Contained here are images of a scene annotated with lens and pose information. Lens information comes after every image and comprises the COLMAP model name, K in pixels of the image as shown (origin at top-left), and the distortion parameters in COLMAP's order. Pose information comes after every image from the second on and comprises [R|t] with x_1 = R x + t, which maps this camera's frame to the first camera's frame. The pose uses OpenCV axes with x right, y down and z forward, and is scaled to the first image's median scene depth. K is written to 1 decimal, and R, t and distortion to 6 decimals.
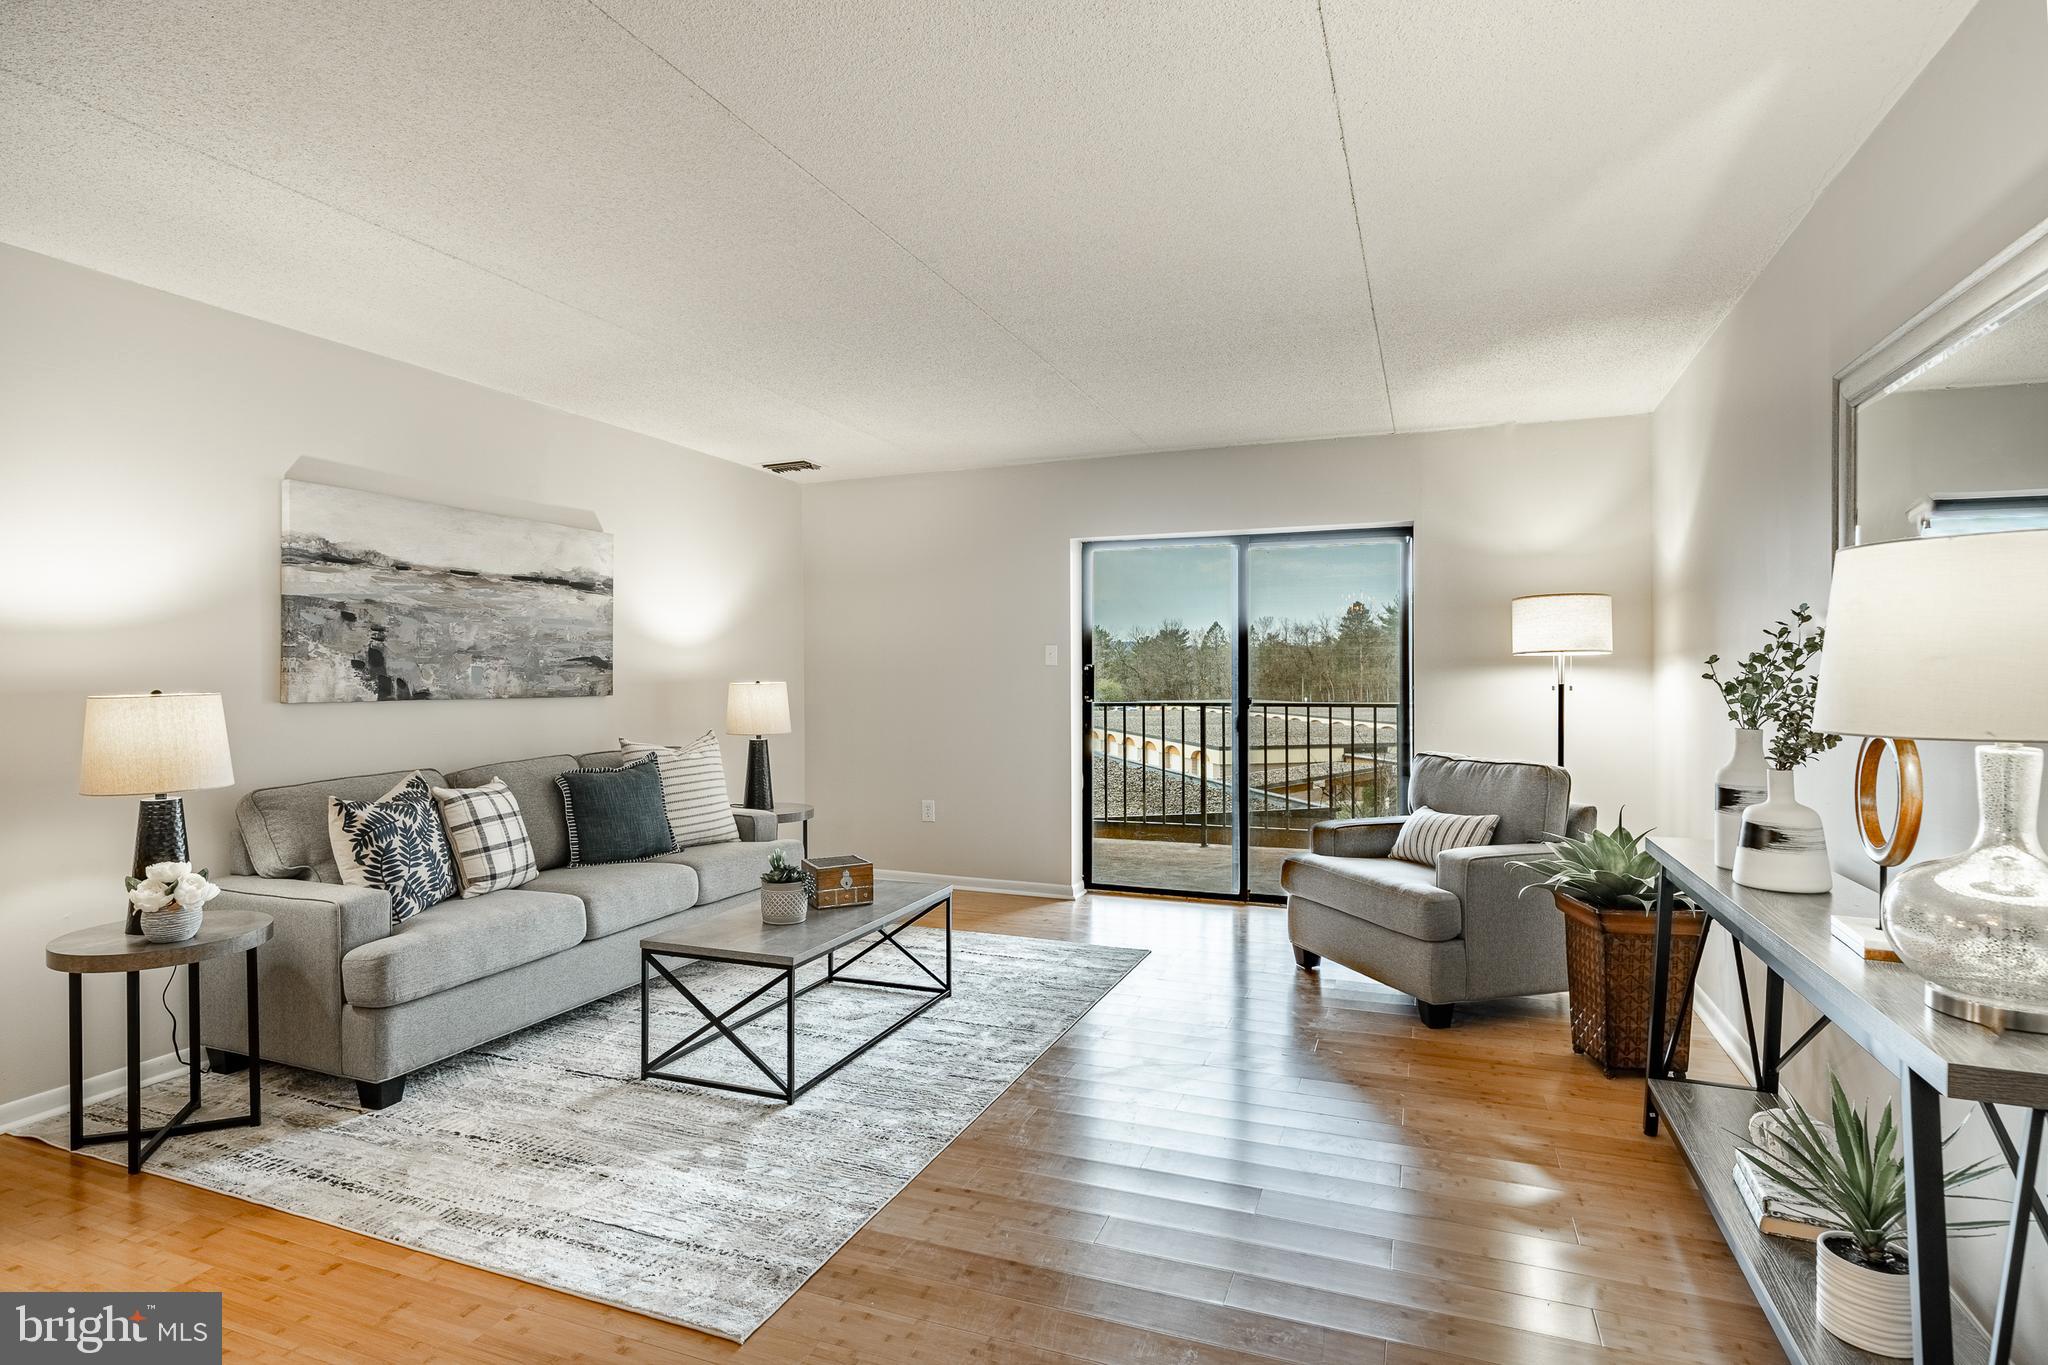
lens RADIAL K [[1094.5, 0, 1019.0], [0, 1094.5, 676.9], [0, 0, 1]] dist [0.005152, -0.000929]
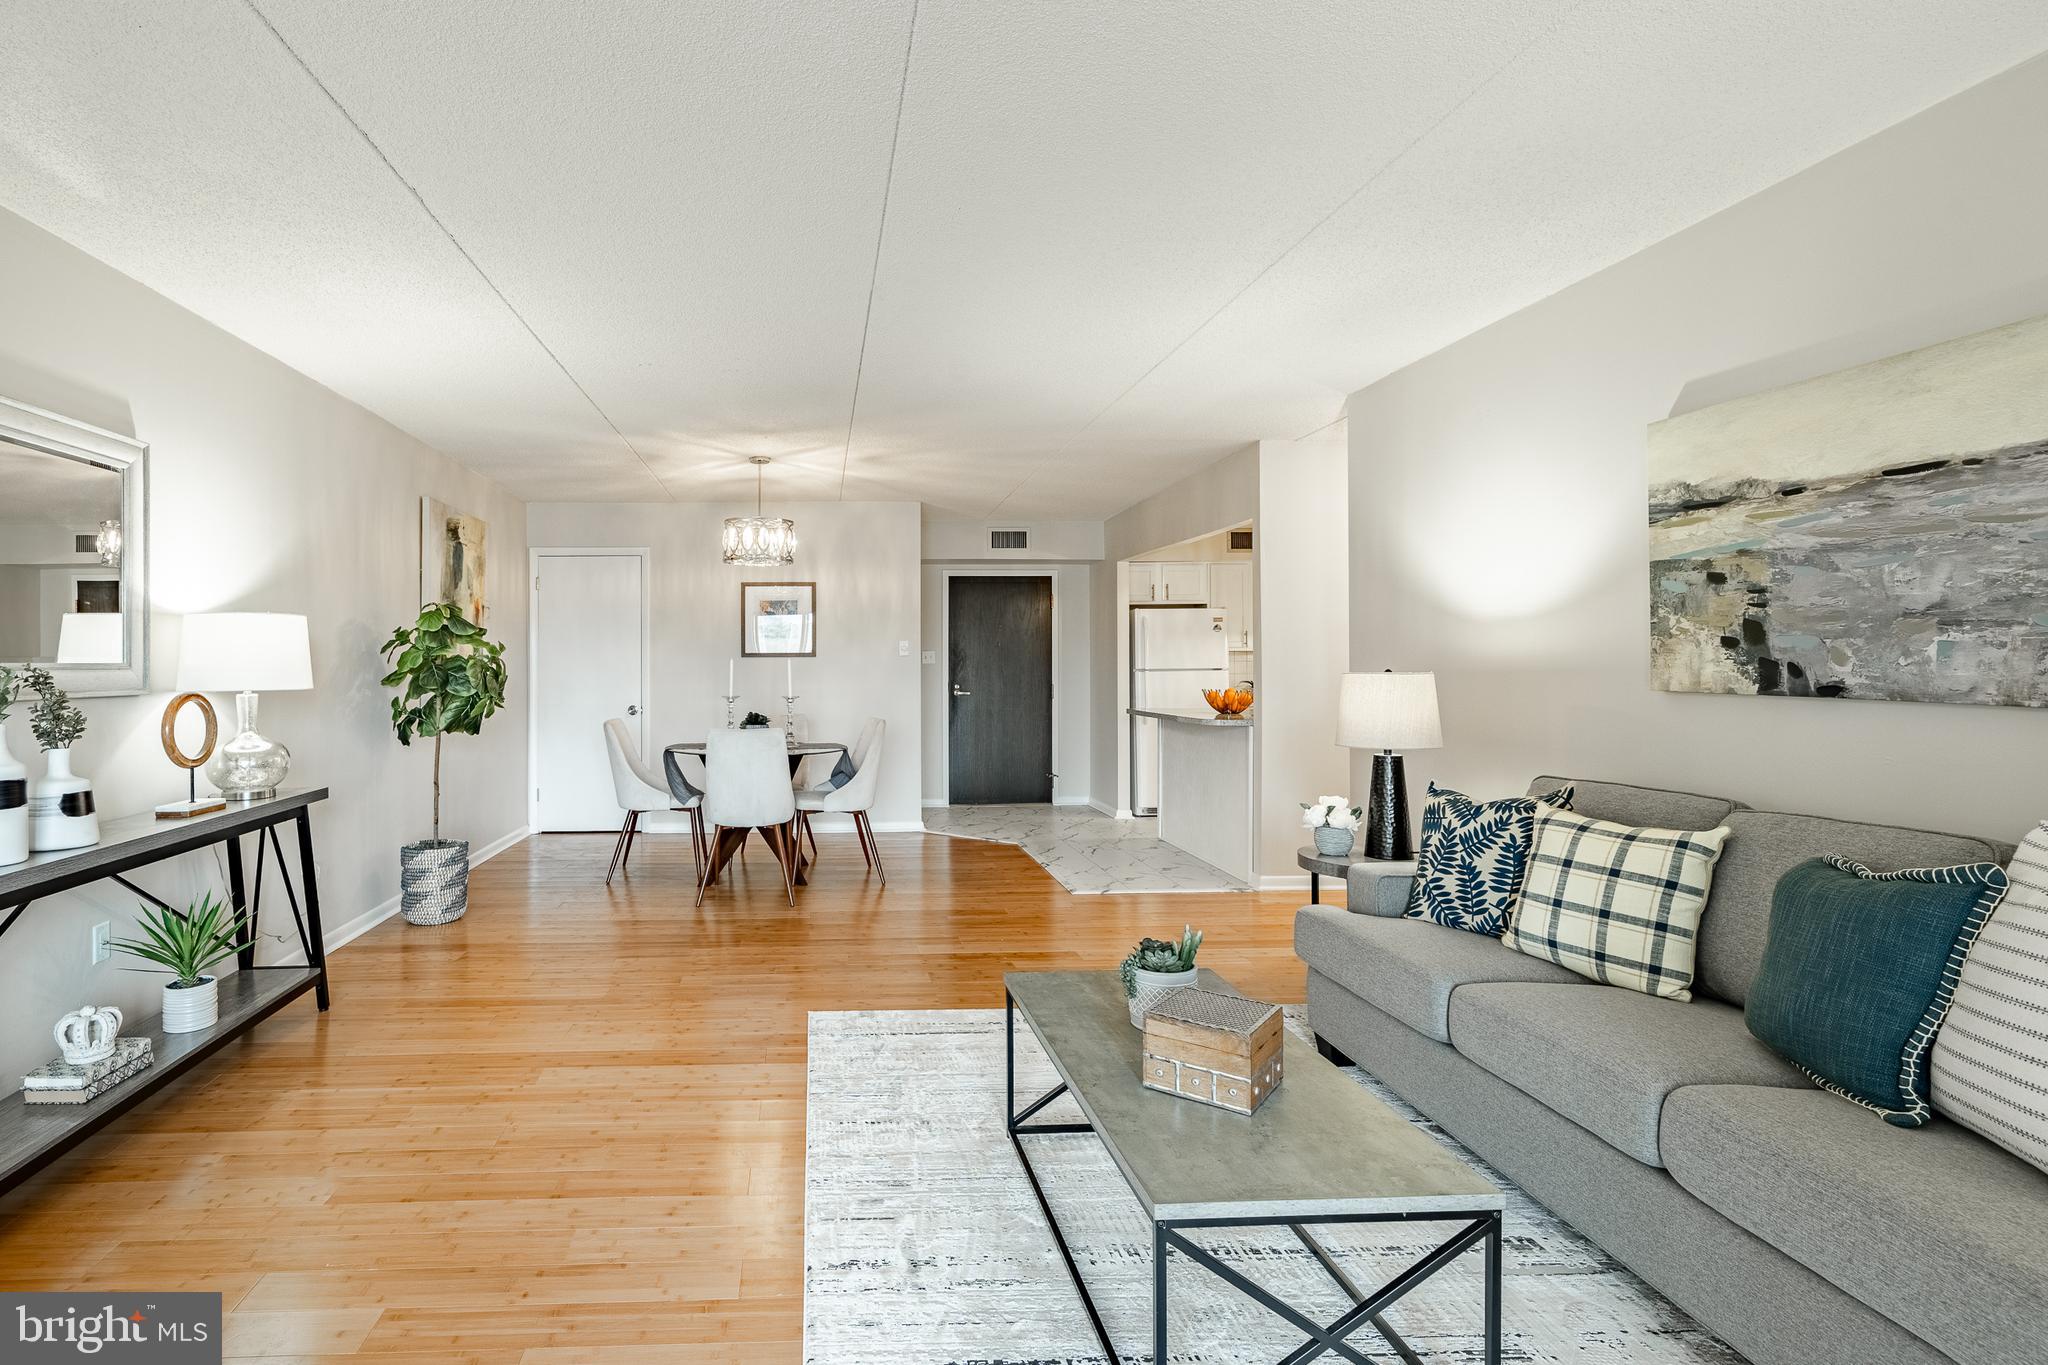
lens RADIAL K [[1530.7, 0, 1024.0], [0, 1530.7, 674.1], [0, 0, 1]] dist [-0.000461, 0.000962]
pose [[-0.911147, 0.009535, -0.411972, 0.229892], [0.003383, 0.999872, 0.015659, -0.007752], [0.412068, 0.012874, -0.911062, 1.692208]]
